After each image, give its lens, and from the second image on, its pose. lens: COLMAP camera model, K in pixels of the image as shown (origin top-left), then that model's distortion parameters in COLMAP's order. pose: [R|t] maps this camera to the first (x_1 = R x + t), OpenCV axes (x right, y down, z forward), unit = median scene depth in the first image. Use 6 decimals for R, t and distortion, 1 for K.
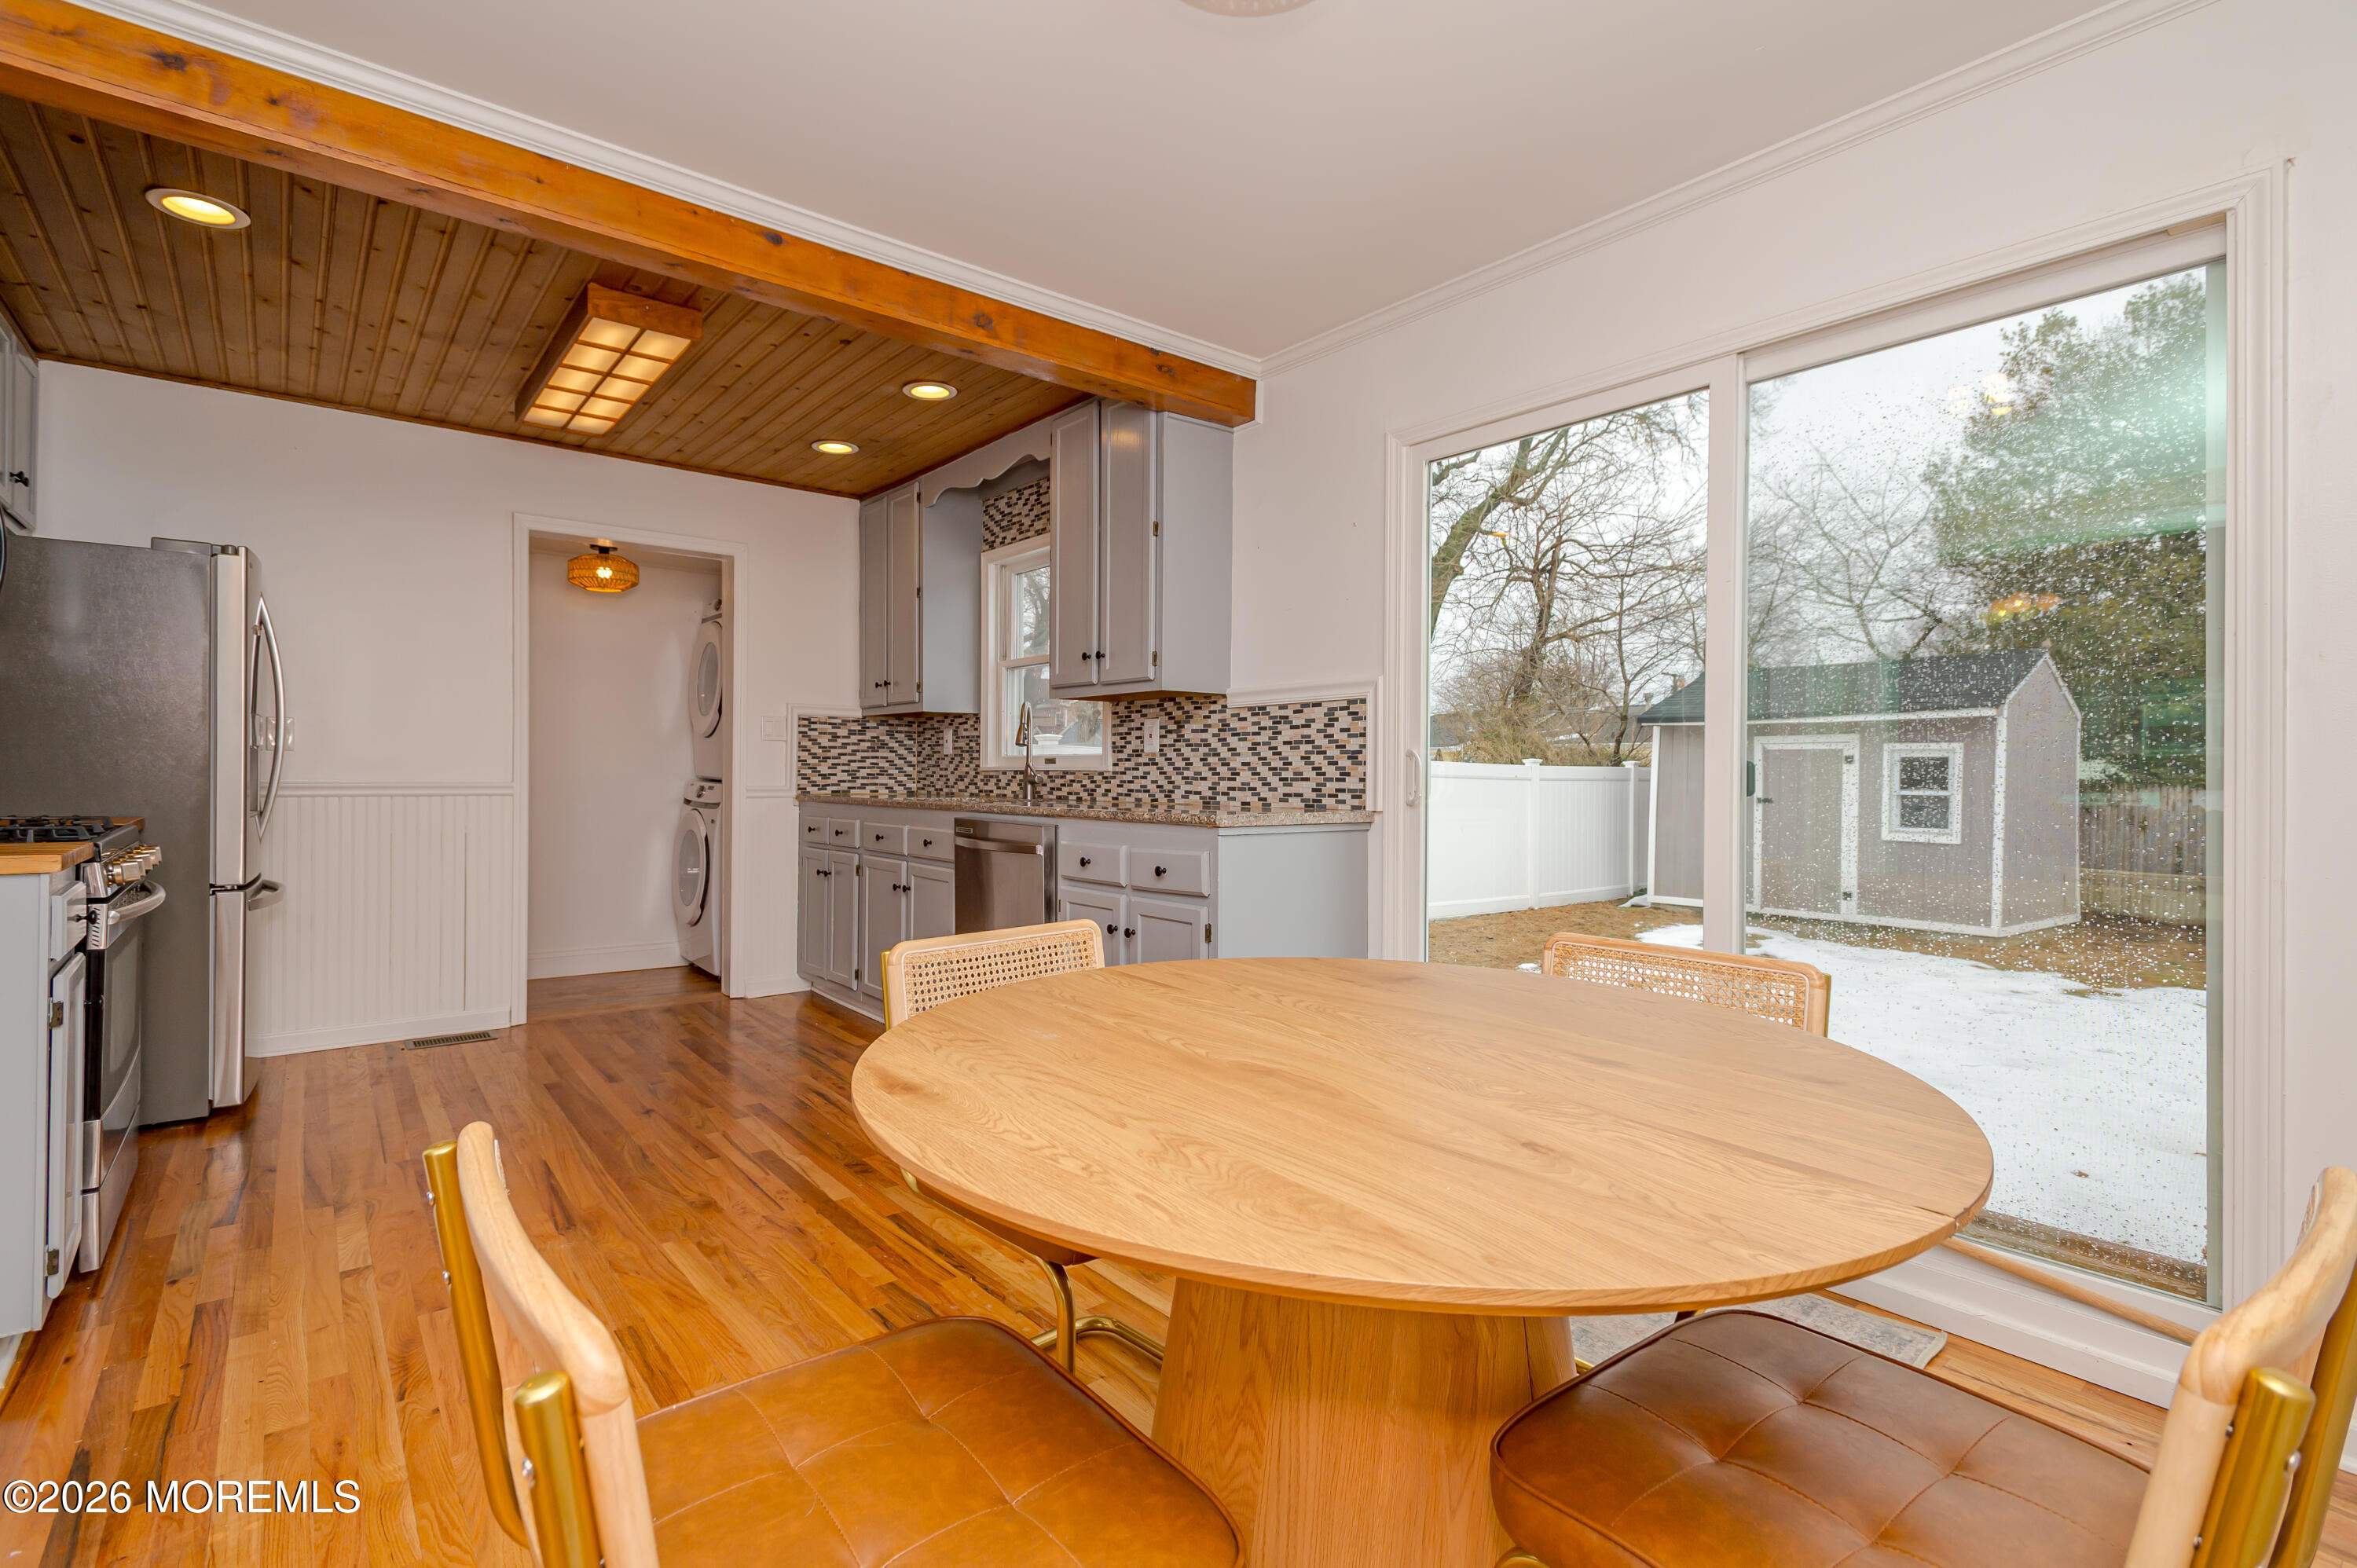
lens RADIAL K [[1094.2, 0, 1178.0], [0, 1094.2, 776.8], [0, 0, 1]] dist [0.009510, -0.004670]
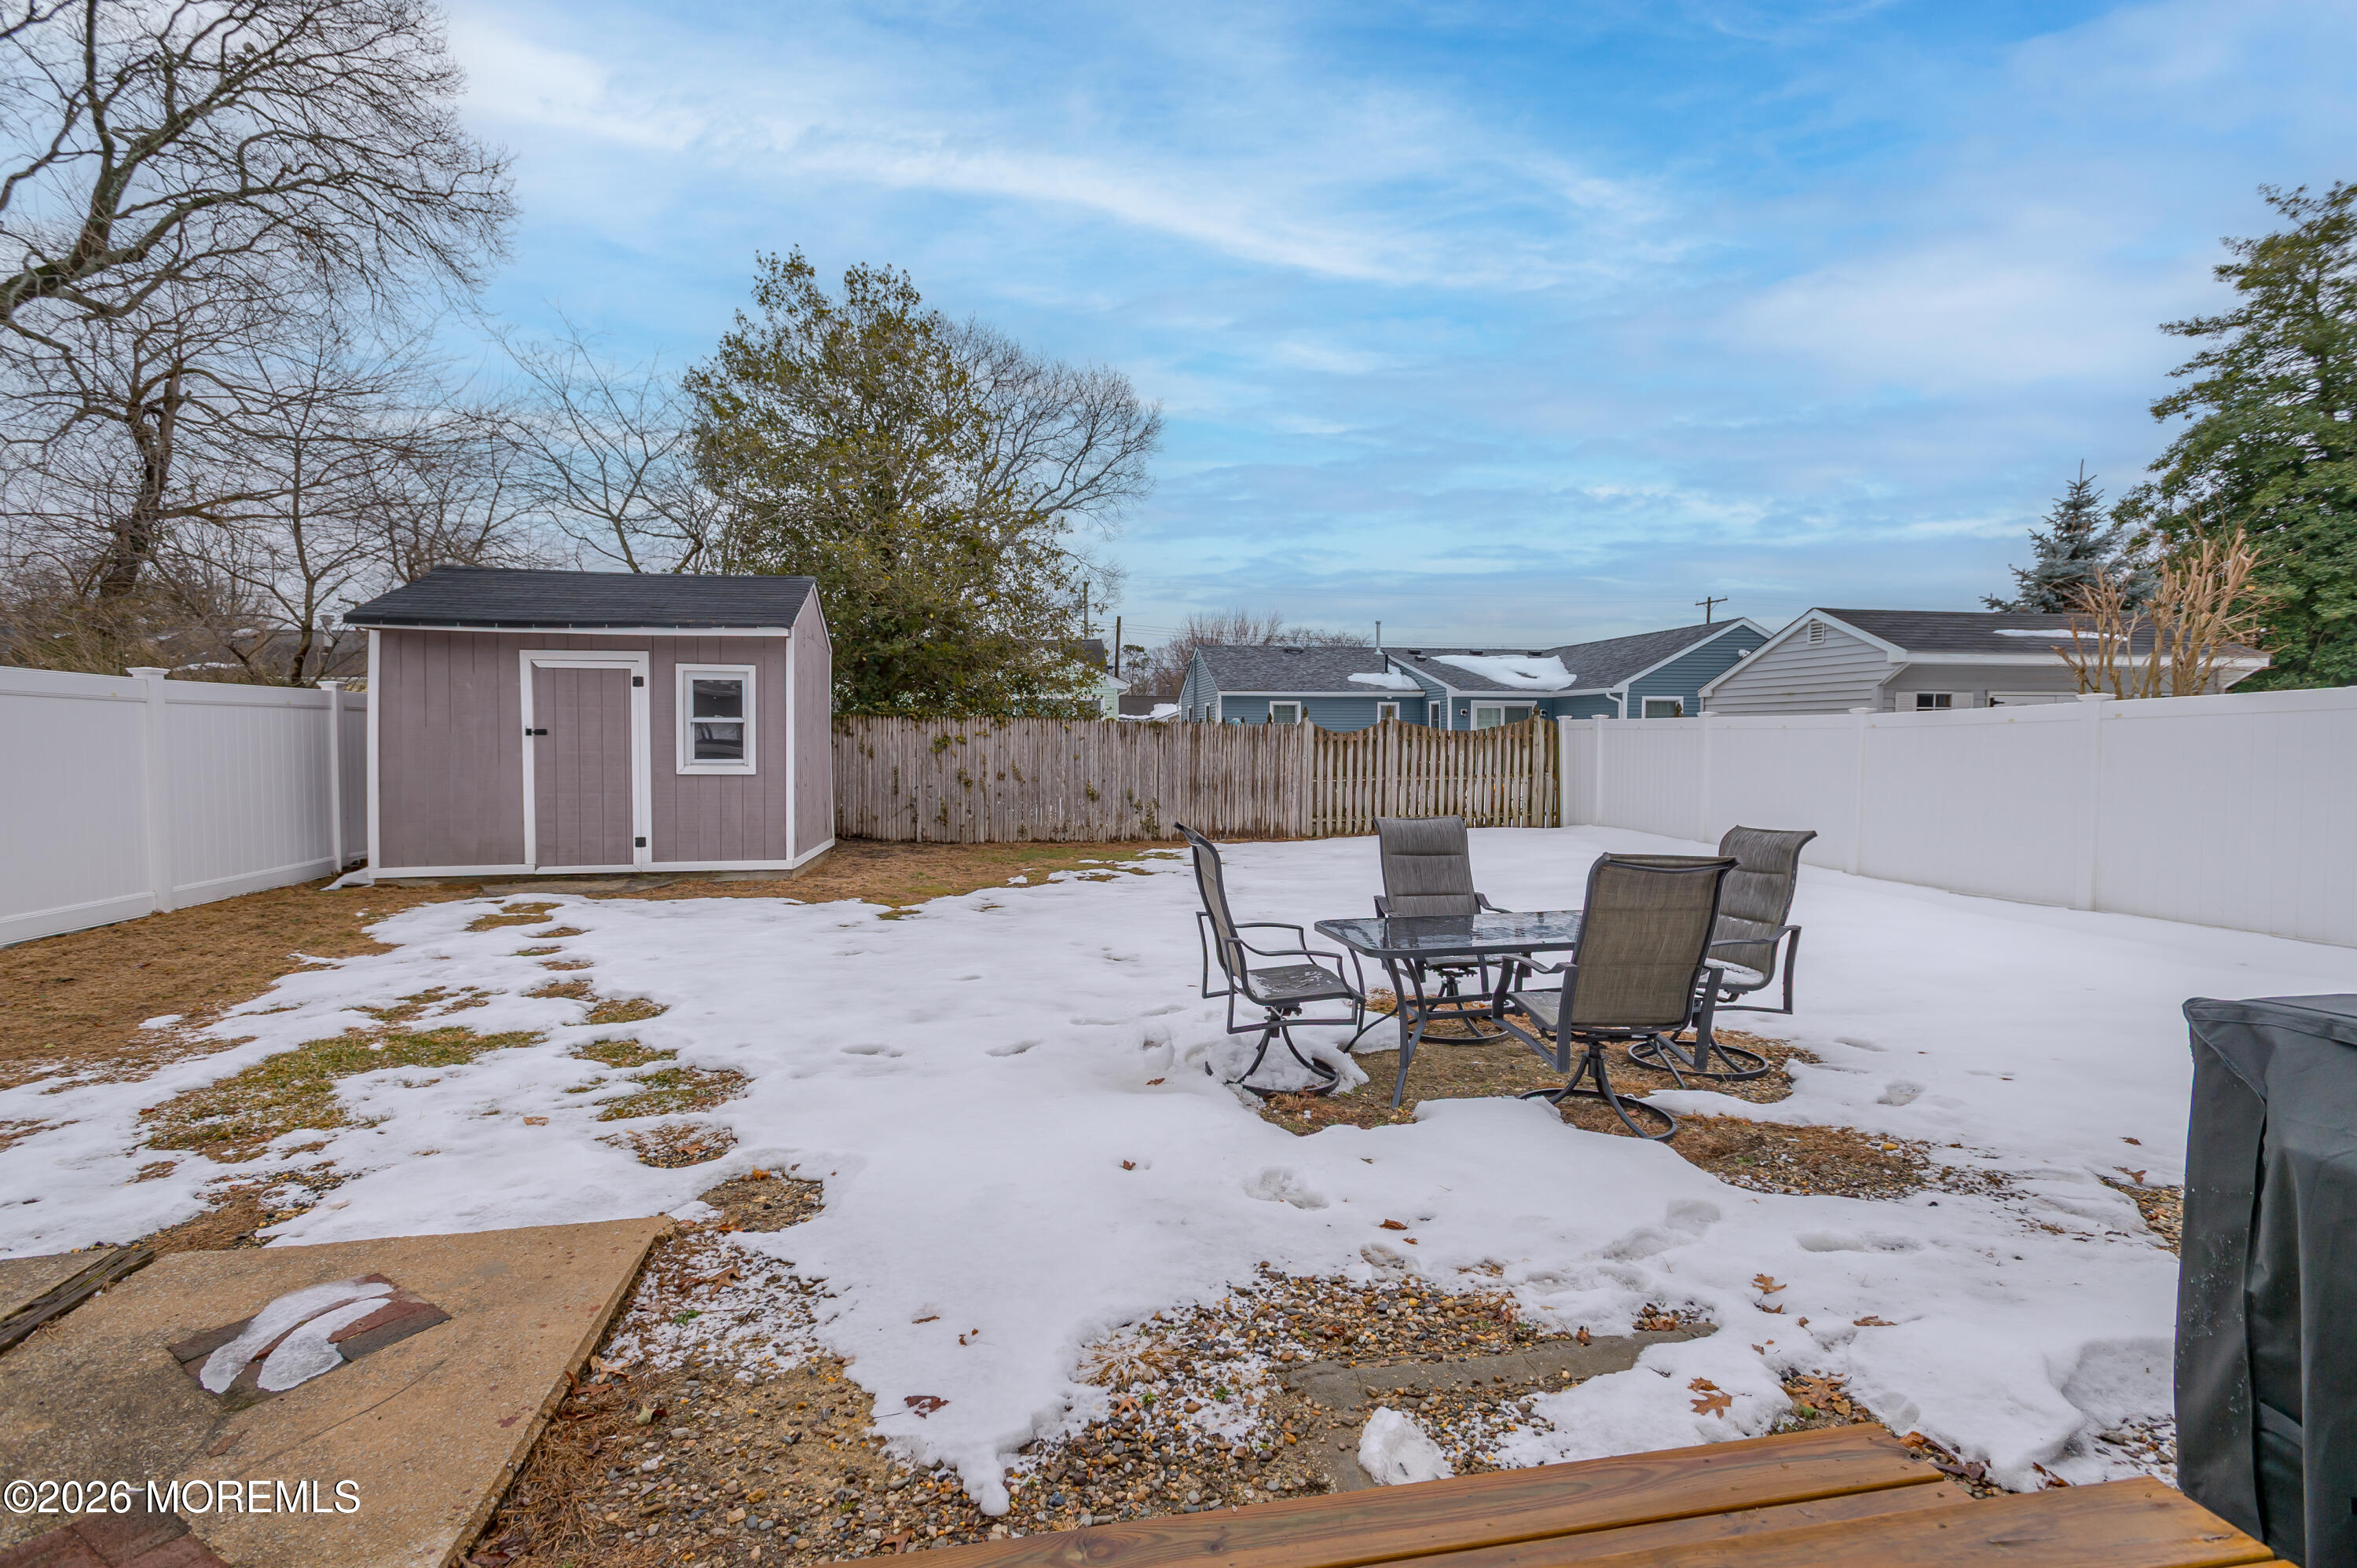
lens RADIAL K [[1094.2, 0, 1180.5], [0, 1094.2, 770.2], [0, 0, 1]] dist [0.009510, -0.004670]
pose [[0.477078, -0.038359, 0.878024, 0.145940], [0.004775, 0.999145, 0.041056, 0.044441], [-0.878848, -0.015394, 0.476853, 0.508883]]
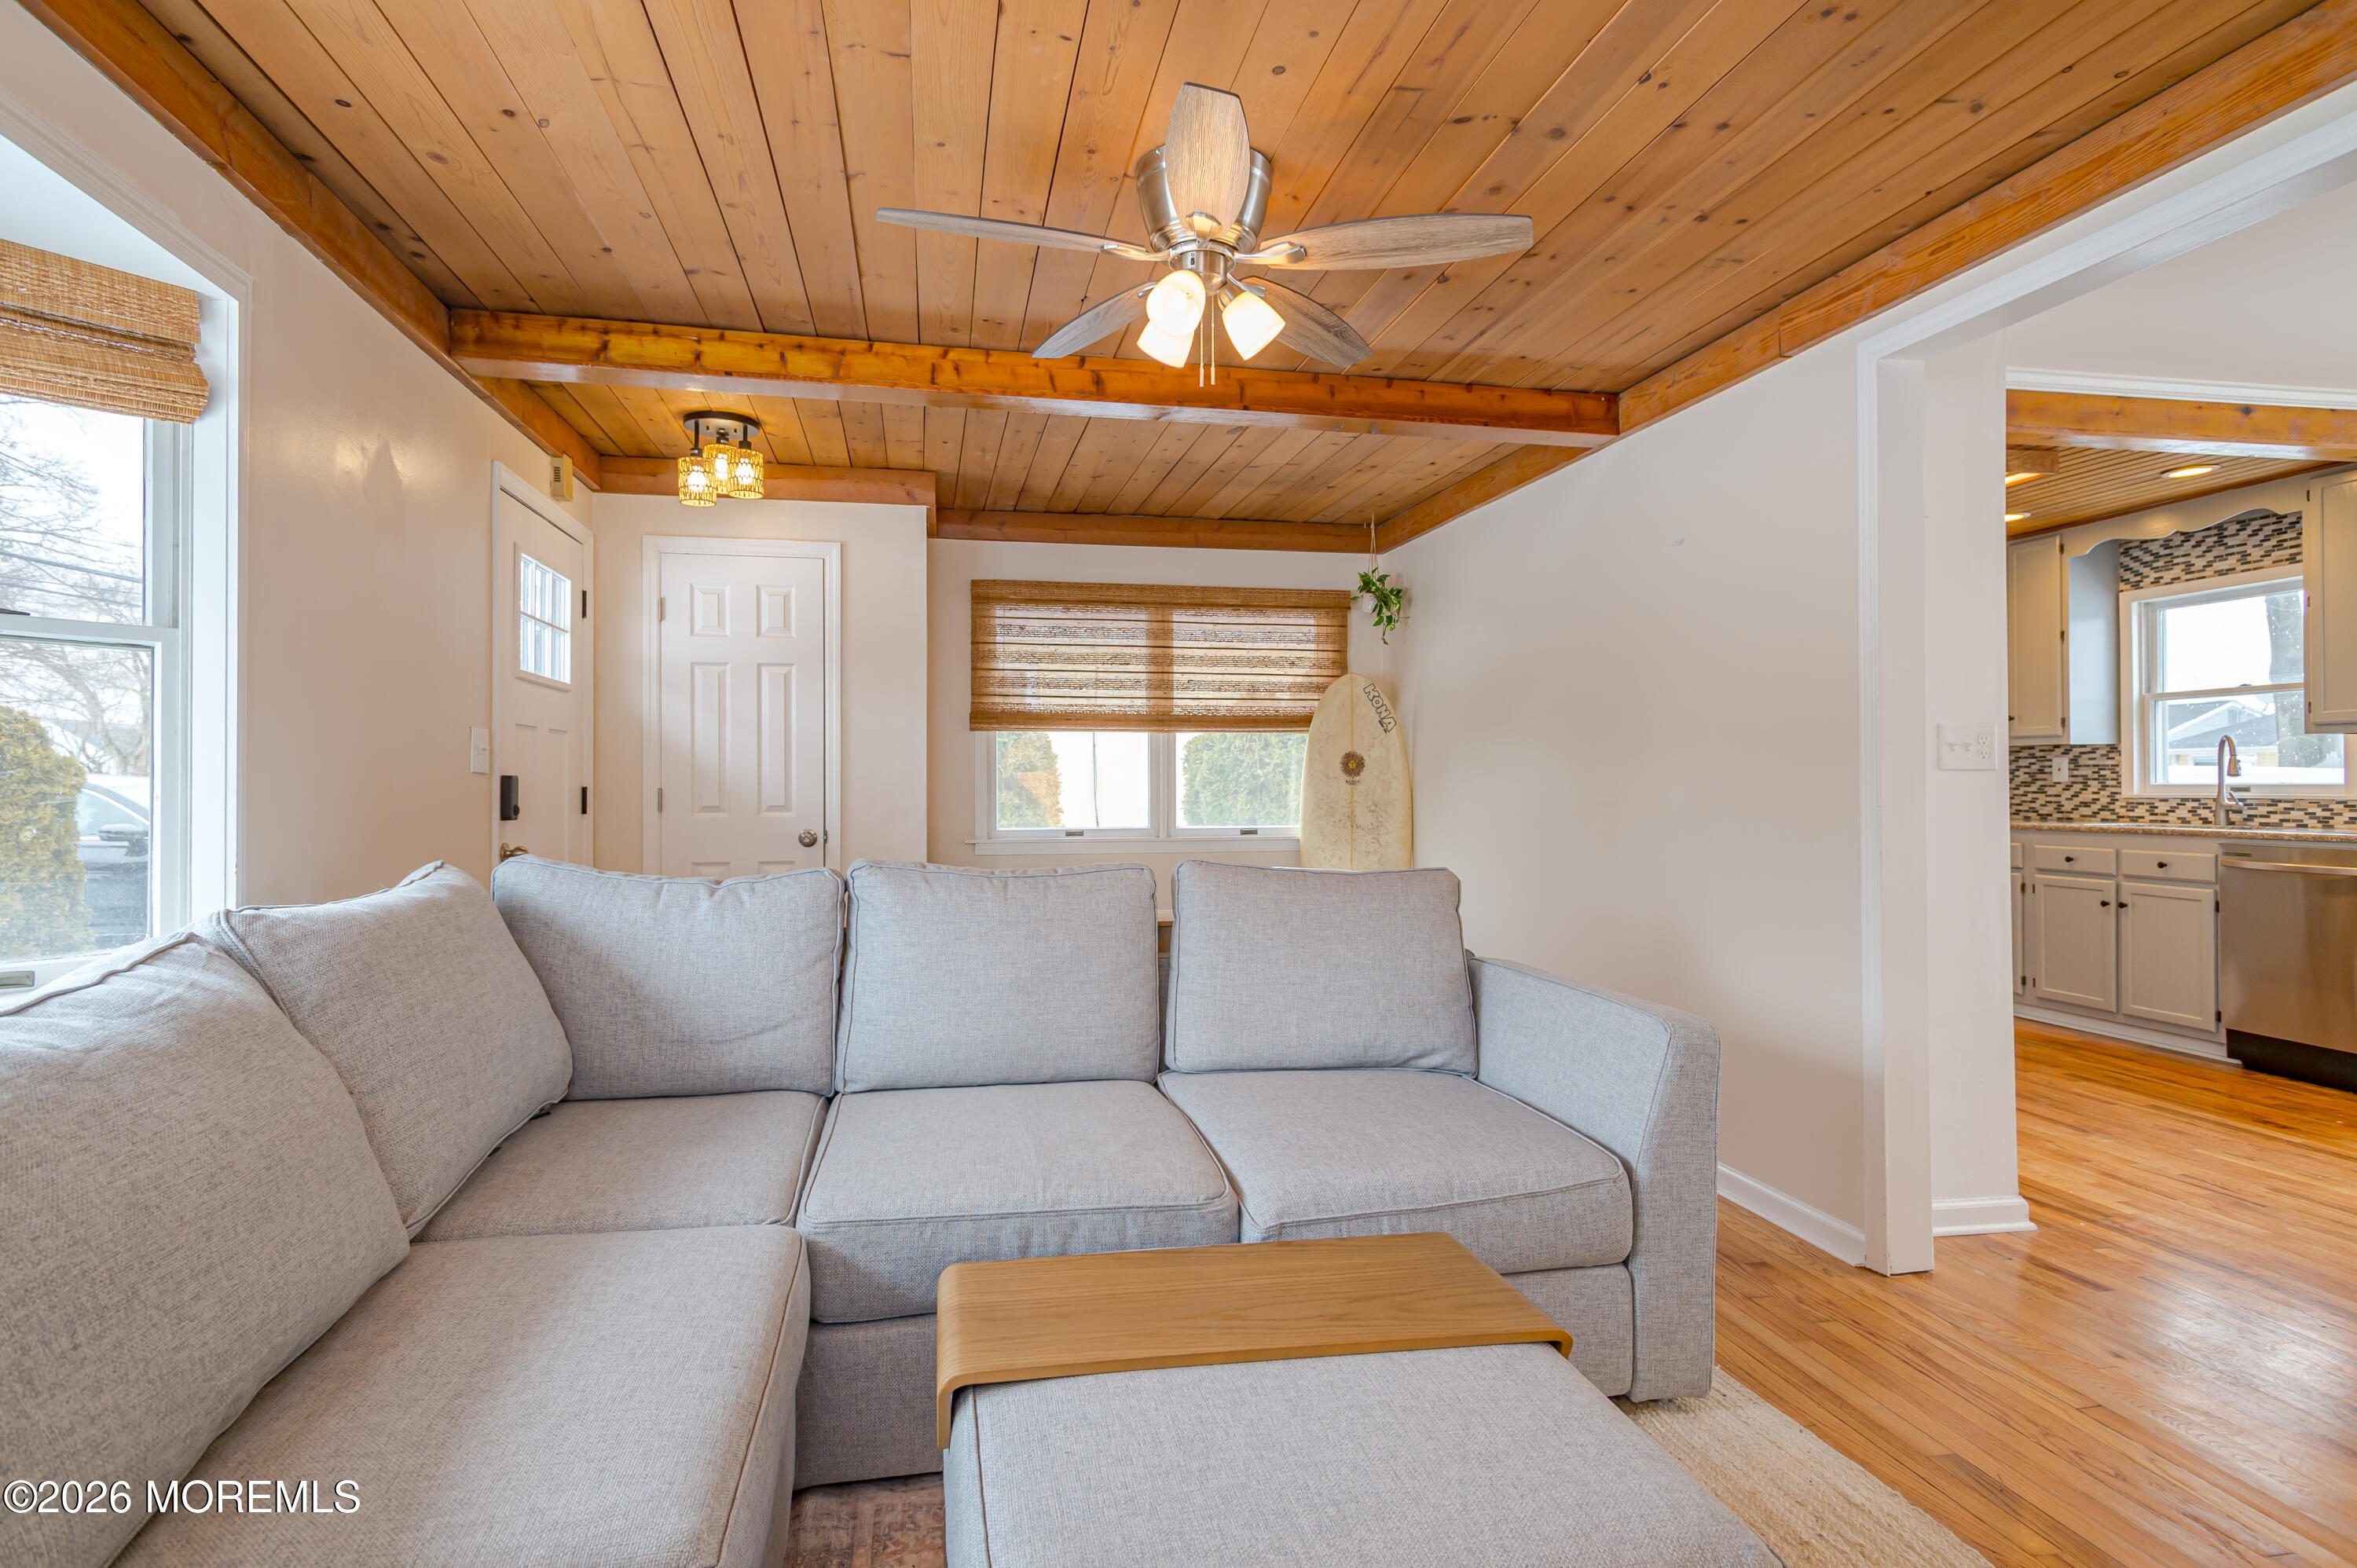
lens RADIAL K [[1240.3, 0, 1179.0], [0, 1240.3, 774.3], [0, 0, 1]] dist [0.024021, -0.006653]
pose [[0.887967, -0.014475, -0.459680, -0.404476], [0.009174, 0.999863, -0.013764, -0.018500], [0.459816, 0.008005, 0.887978, -0.466254]]
